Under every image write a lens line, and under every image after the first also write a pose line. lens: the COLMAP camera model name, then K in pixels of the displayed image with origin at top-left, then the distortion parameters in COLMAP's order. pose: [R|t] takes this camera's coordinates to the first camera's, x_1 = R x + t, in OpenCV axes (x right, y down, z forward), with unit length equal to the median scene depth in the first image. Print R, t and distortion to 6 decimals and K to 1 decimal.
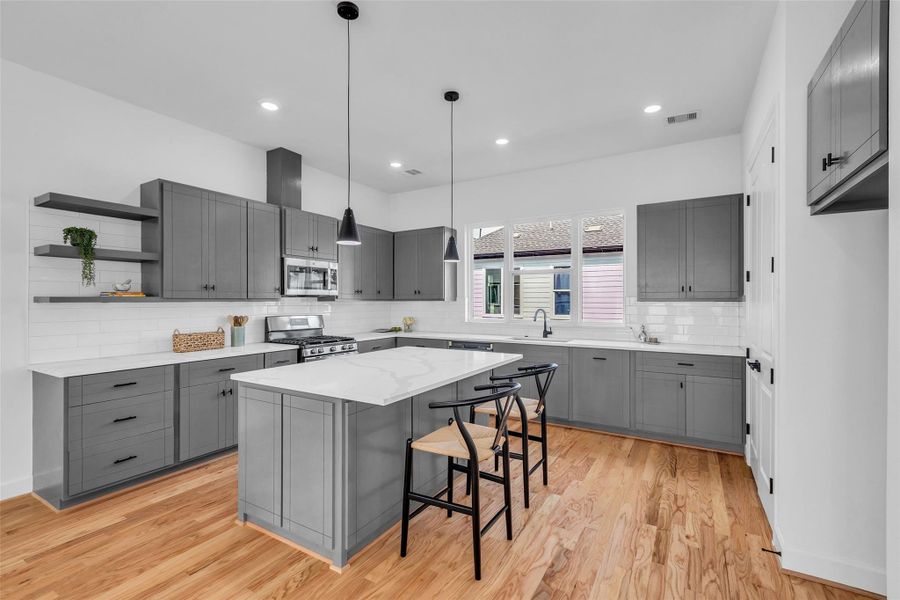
lens RADIAL K [[404.3, 0, 447.1], [0, 404.3, 300.3], [0, 0, 1]] dist [-0.014836, -0.000121]
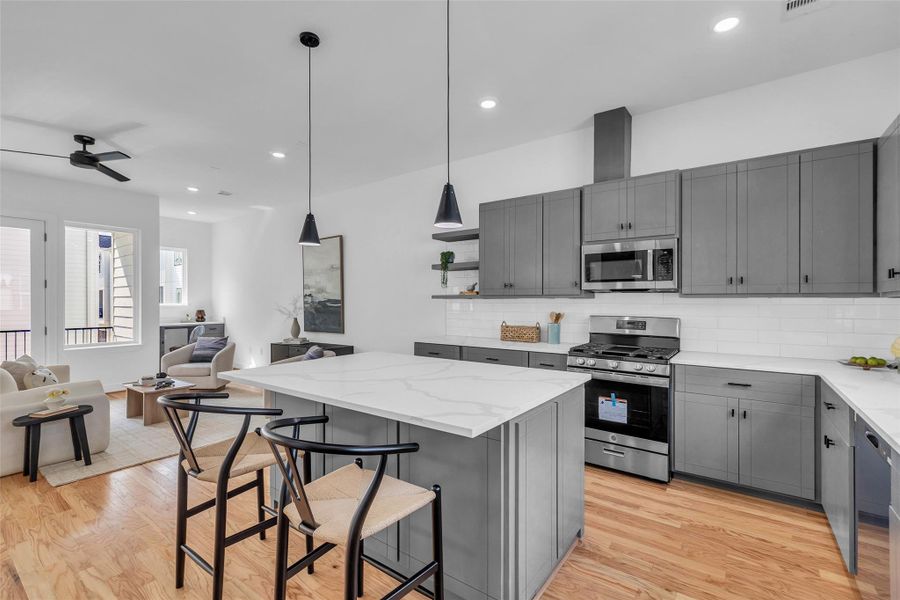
lens RADIAL K [[404.3, 0, 447.4], [0, 404.3, 301.1], [0, 0, 1]] dist [-0.014836, -0.000121]
pose [[-0.092937, 0.012511, -0.995593, 0.533853], [0.007912, 0.999899, 0.011827, -0.003584], [0.995641, -0.006778, -0.093027, 0.908870]]
